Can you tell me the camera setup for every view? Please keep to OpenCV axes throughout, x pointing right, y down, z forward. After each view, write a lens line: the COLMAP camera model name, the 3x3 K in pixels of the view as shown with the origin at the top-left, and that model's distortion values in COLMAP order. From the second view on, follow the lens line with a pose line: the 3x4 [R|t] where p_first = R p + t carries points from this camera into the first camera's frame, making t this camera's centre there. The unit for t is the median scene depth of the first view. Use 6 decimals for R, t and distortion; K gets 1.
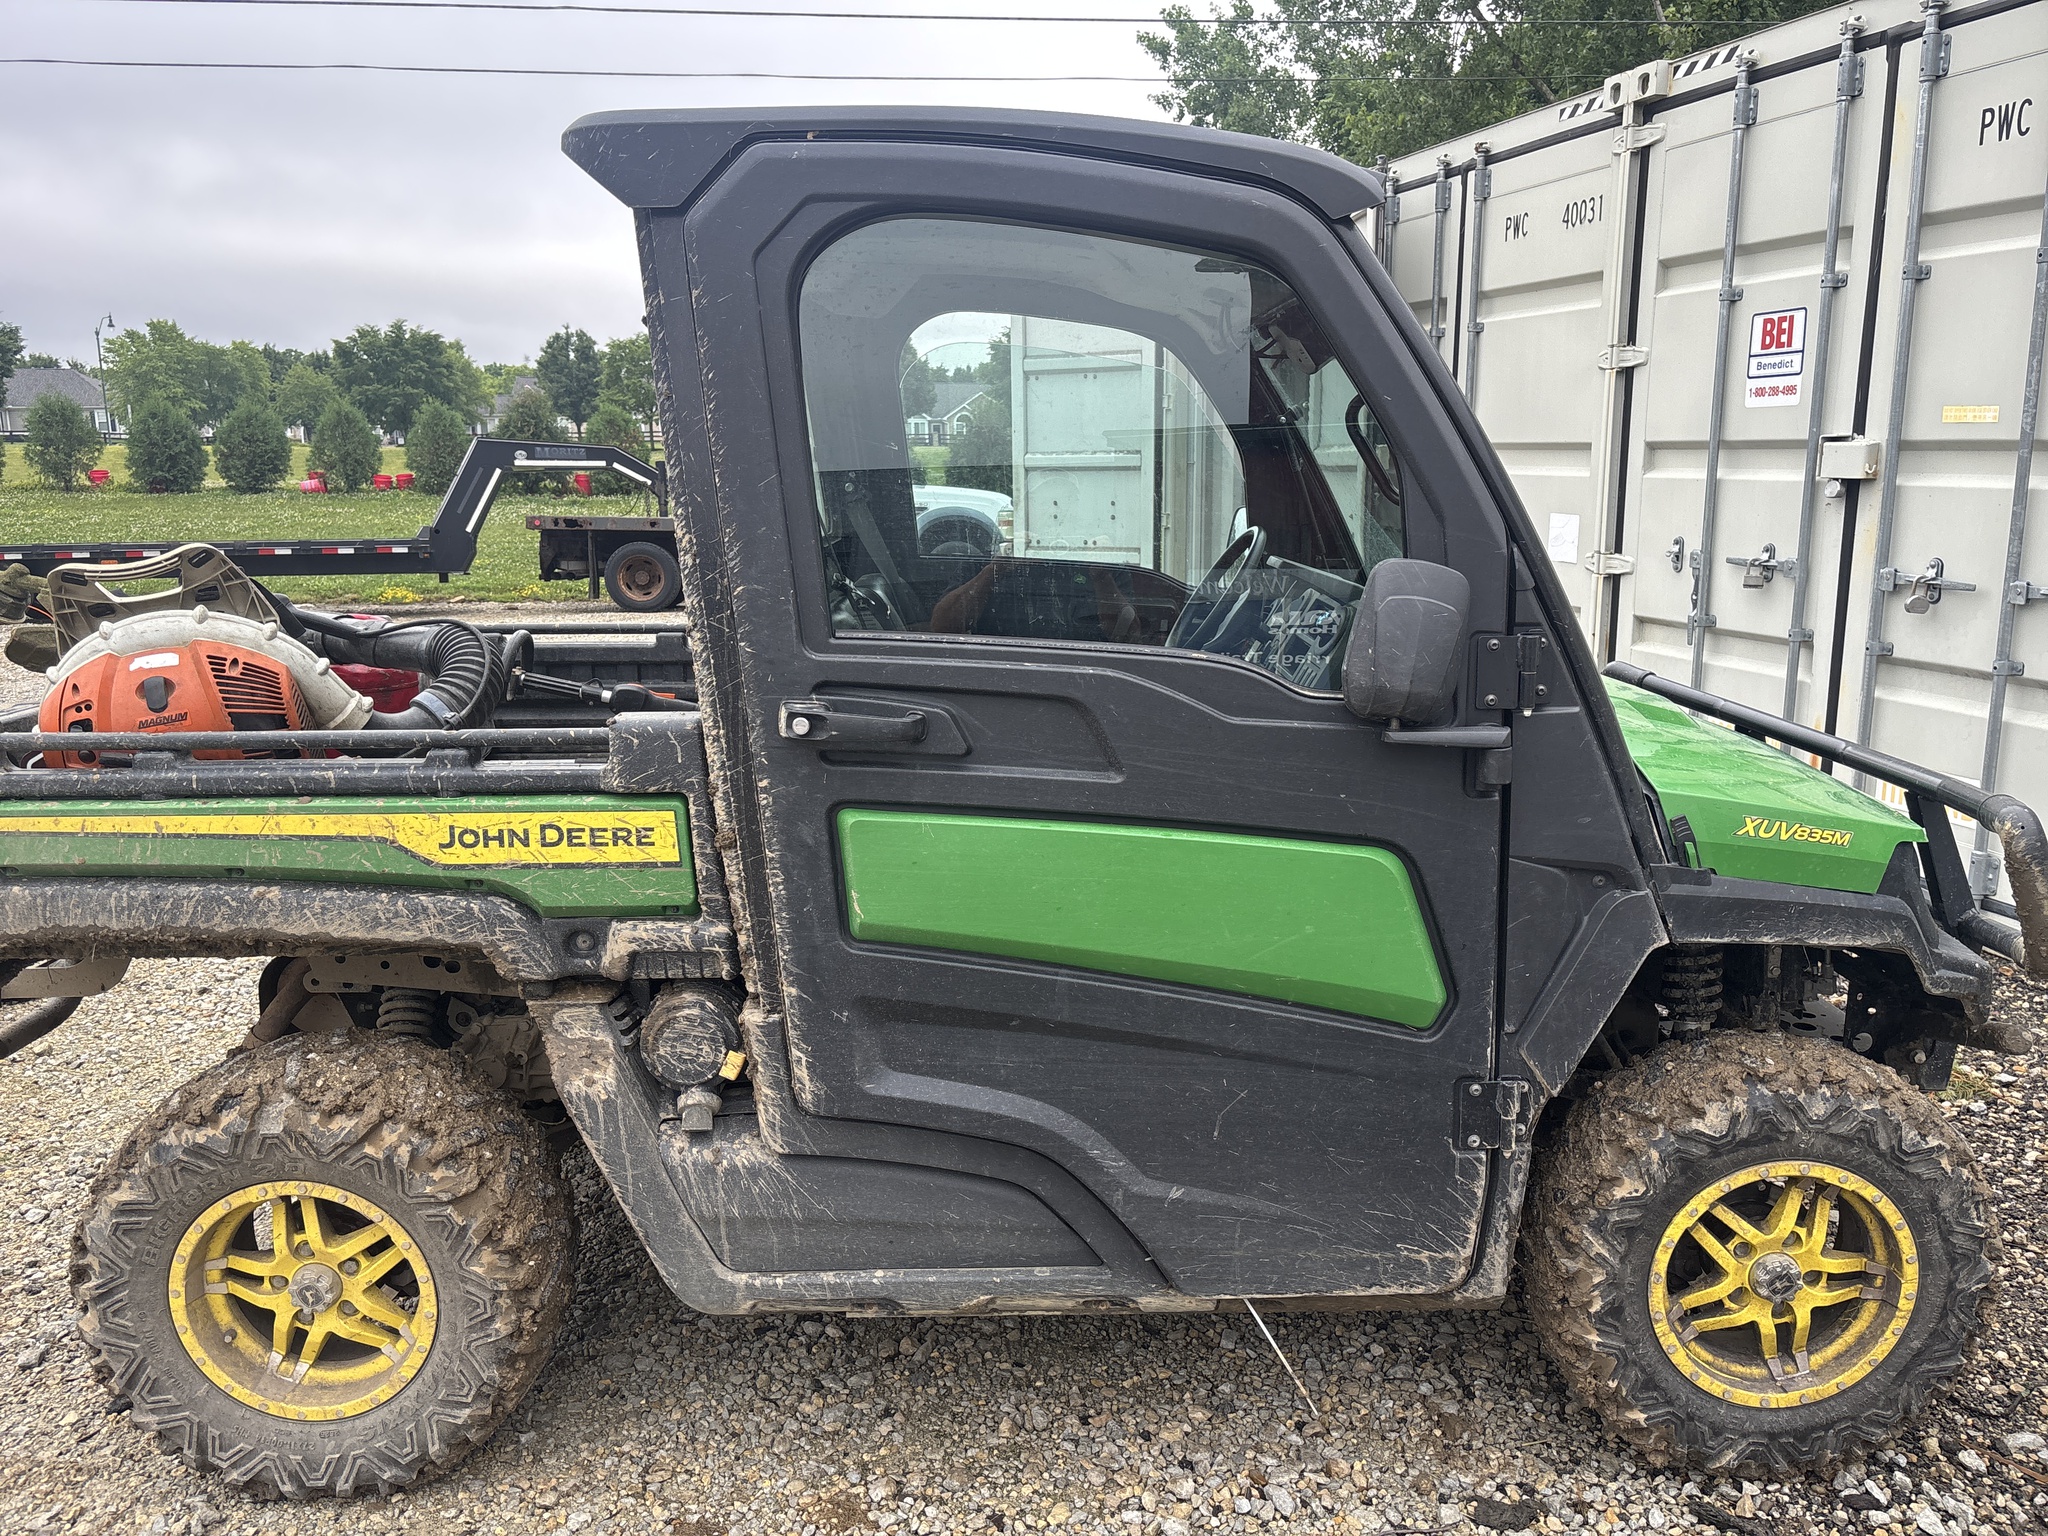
lens RADIAL K [[1555.1, 0, 1043.9], [0, 1555.1, 765.0], [0, 0, 1]] dist [0.052695, -0.061757]
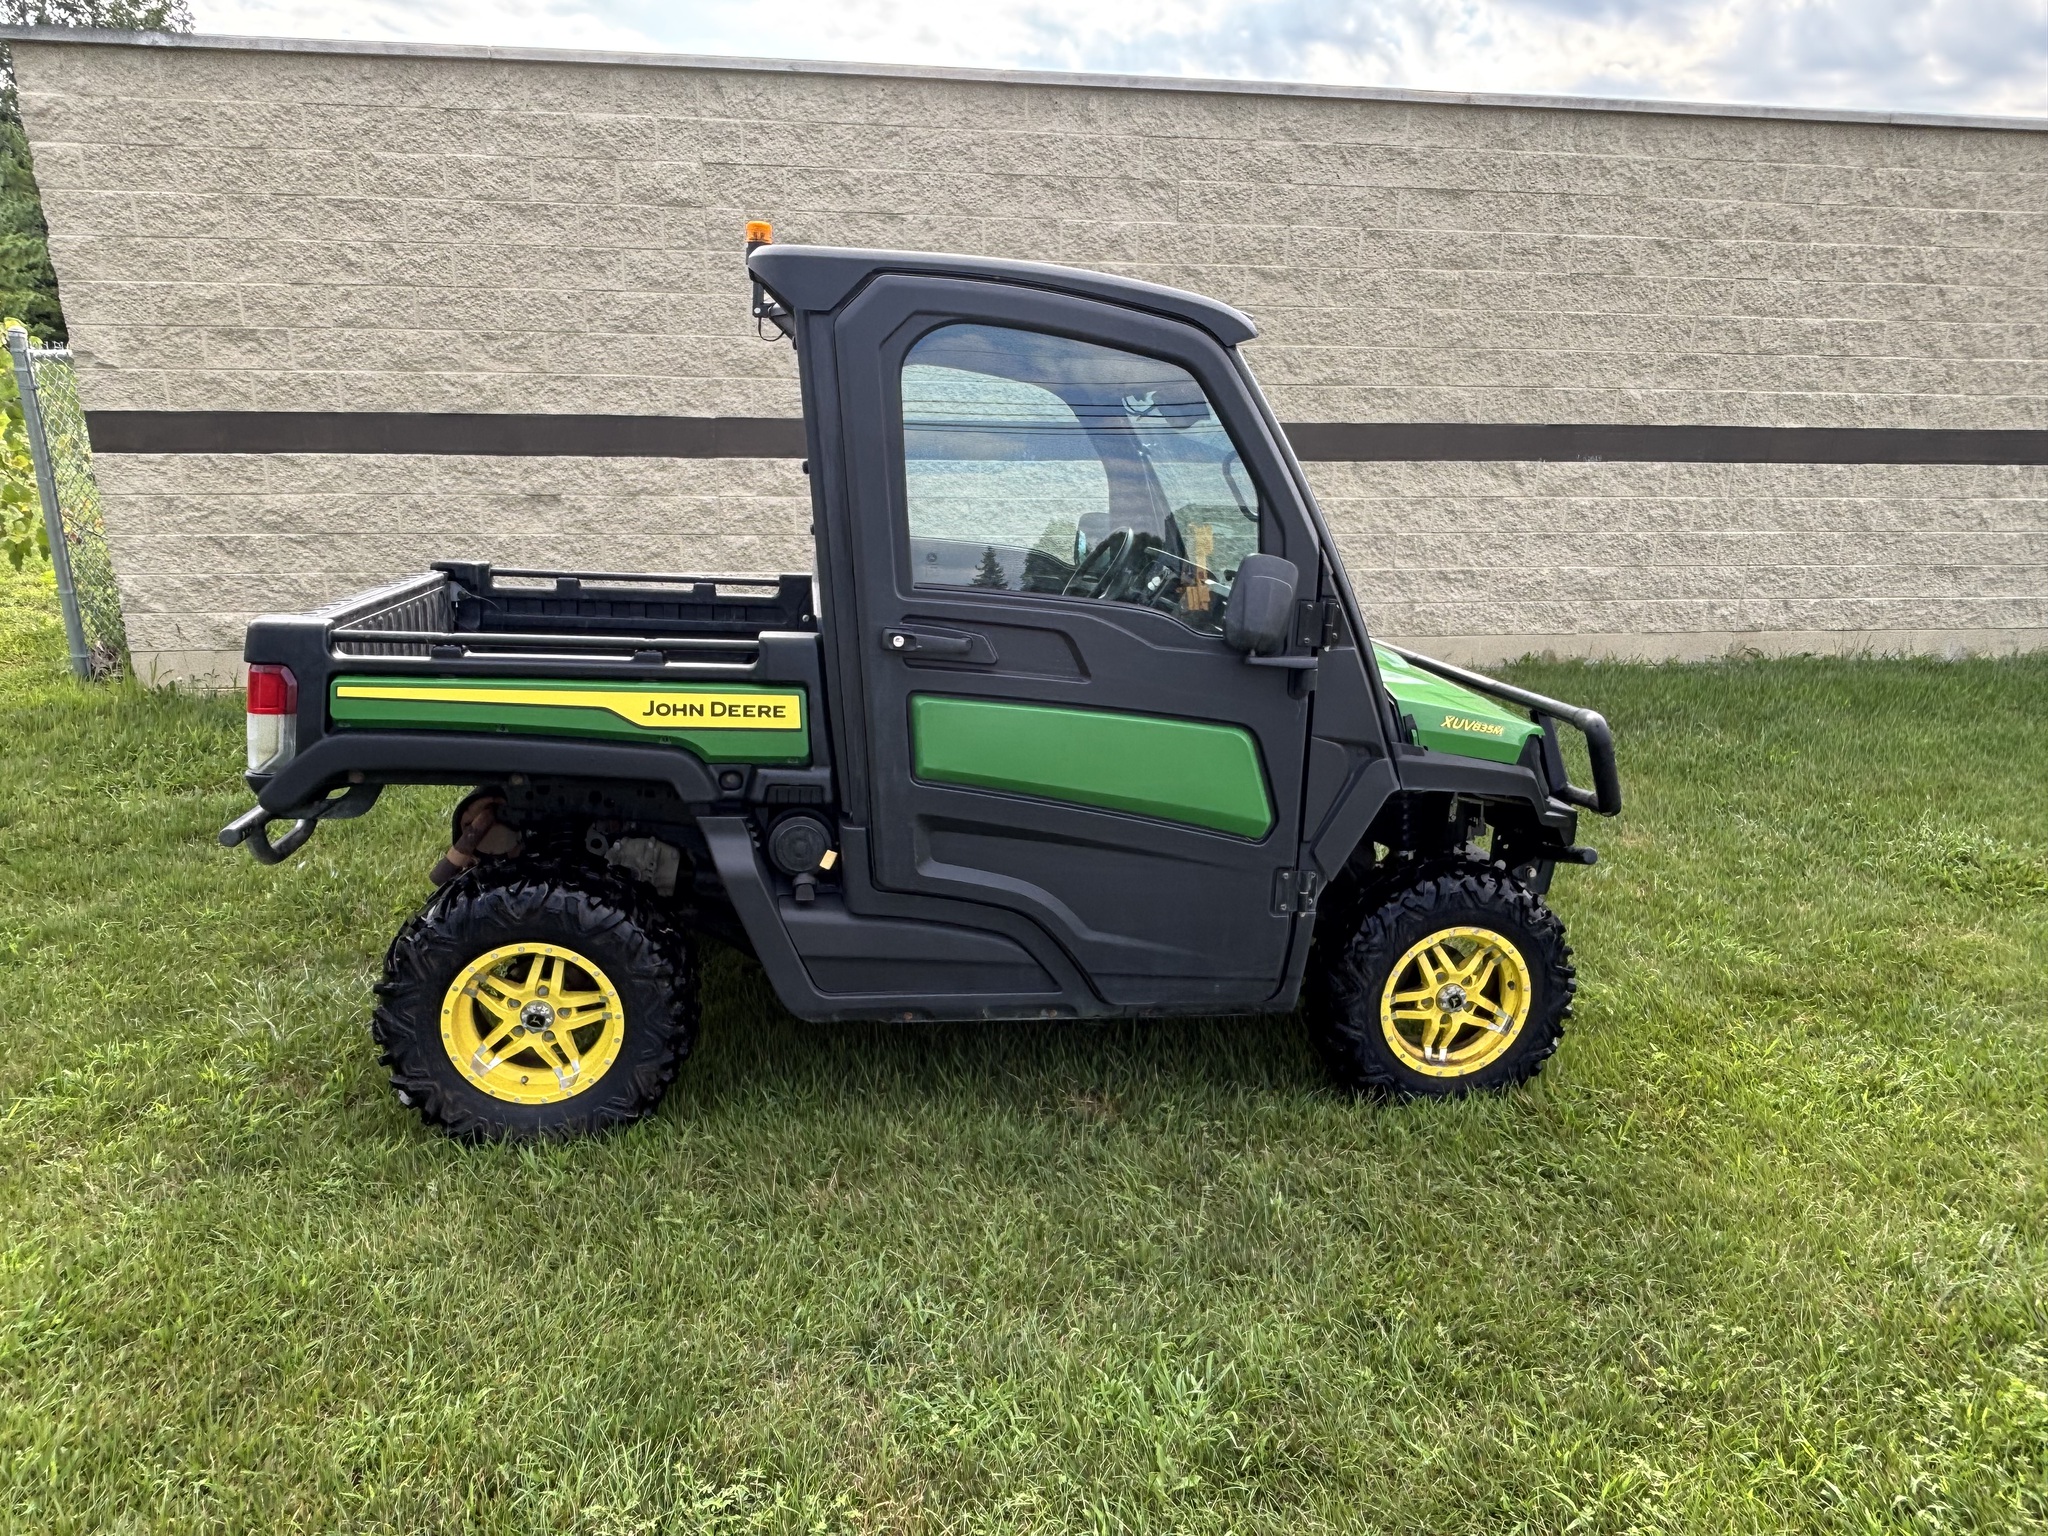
lens RADIAL K [[1303.1, 0, 1024.0], [0, 1303.1, 768.0], [0, 0, 1]] dist [0.020072, -0.048003]
pose [[0.989818, 0.019906, 0.140937, -0.192635], [-0.025643, 0.998910, 0.039012, 0.044342], [-0.140006, -0.042229, 0.989250, -0.318993]]
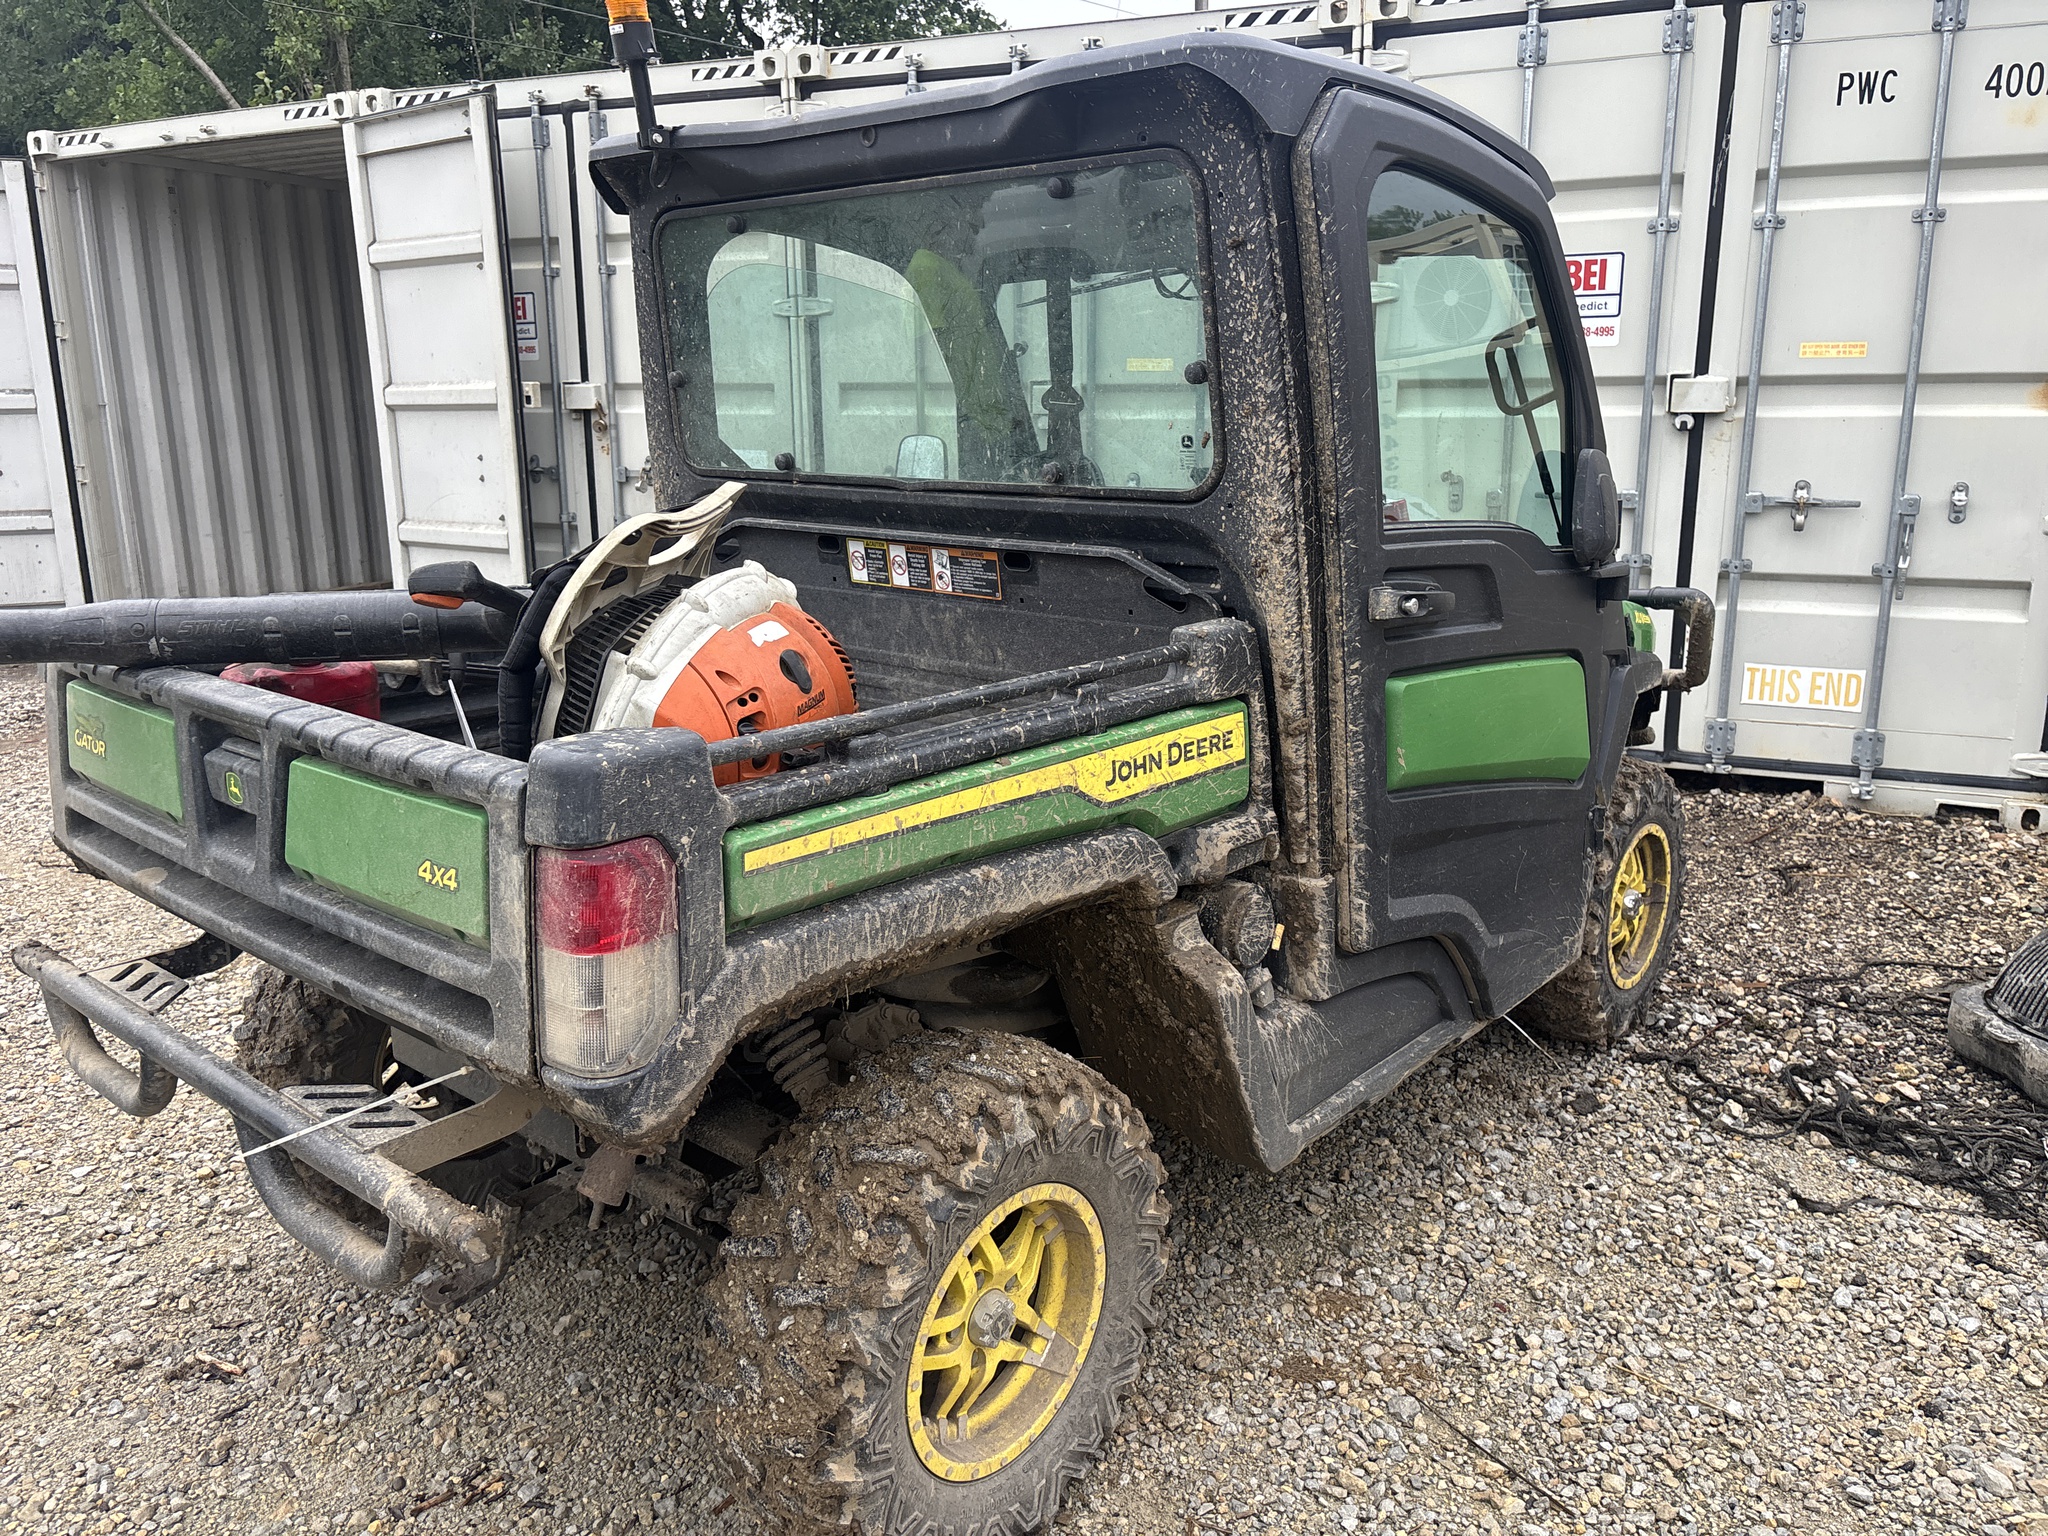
lens RADIAL K [[1554.5, 0, 1034.6], [0, 1554.5, 749.3], [0, 0, 1]] dist [0.066494, -0.073503]
pose [[0.647915, -0.164947, 0.743639, -1.095996], [0.150237, 0.984767, 0.087535, -0.057543], [-0.746750, 0.055007, 0.662826, 0.398513]]
